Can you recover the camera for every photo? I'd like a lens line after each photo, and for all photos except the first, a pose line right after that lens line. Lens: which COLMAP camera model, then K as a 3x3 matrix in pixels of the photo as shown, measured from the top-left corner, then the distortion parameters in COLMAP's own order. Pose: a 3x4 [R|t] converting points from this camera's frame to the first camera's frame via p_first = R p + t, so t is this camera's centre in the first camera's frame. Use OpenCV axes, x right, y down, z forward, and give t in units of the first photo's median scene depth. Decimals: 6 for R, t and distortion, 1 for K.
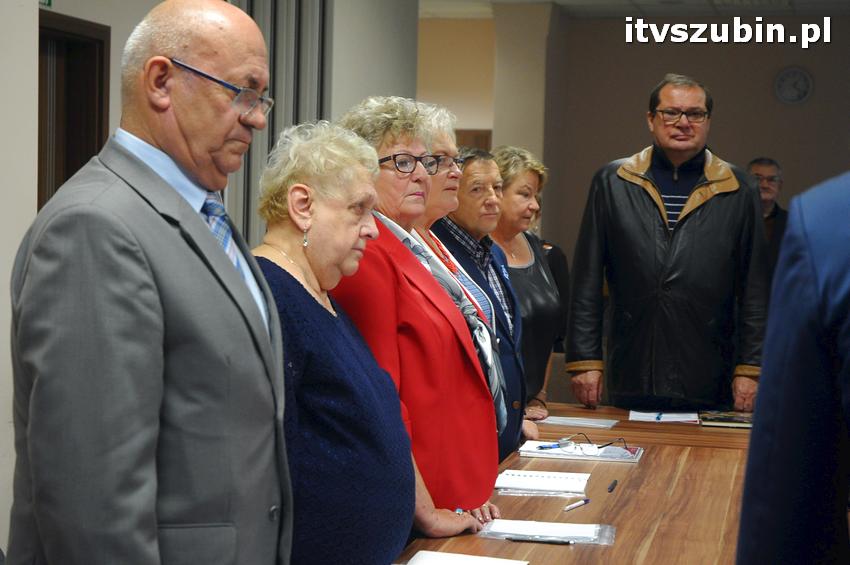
lens RADIAL K [[1803.7, 0, 425.0], [0, 1803.7, 282.5], [0, 0, 1]] dist [0.358848, 0.189956]
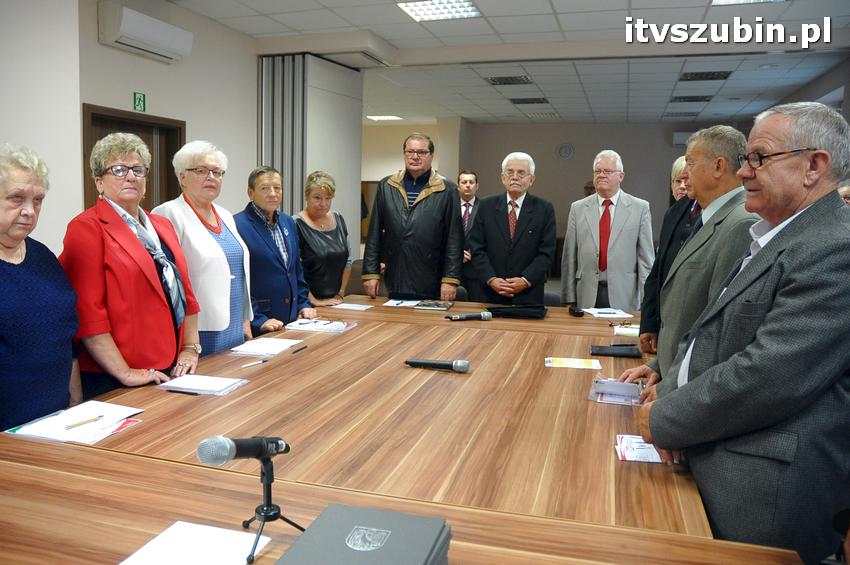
lens RADIAL K [[673.7, 0, 426.7], [0, 673.7, 248.1], [0, 0, 1]] dist [-0.119773, -0.002524]
pose [[0.996435, 0.003864, -0.084270, 0.222854], [-0.001711, 0.999671, 0.025609, -0.005732], [0.084341, -0.025373, 0.996114, 0.262466]]
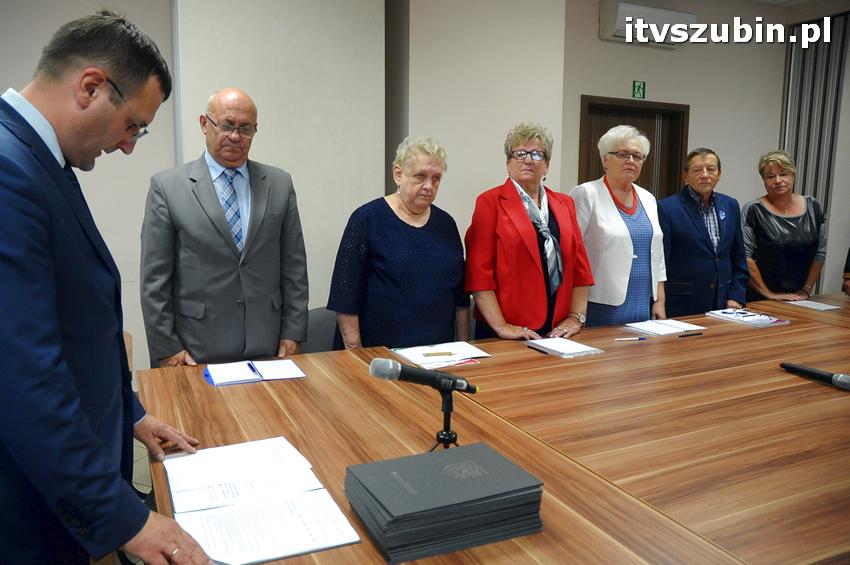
lens RADIAL K [[660.7, 0, 425.0], [0, 660.7, 282.5], [0, 0, 1]] dist [-0.069729, 0.001272]
pose [[0.598036, 0.108139, -0.794141, 0.349405], [-0.030849, 0.993227, 0.112017, -0.002319], [0.800876, -0.042491, 0.597321, 0.313650]]
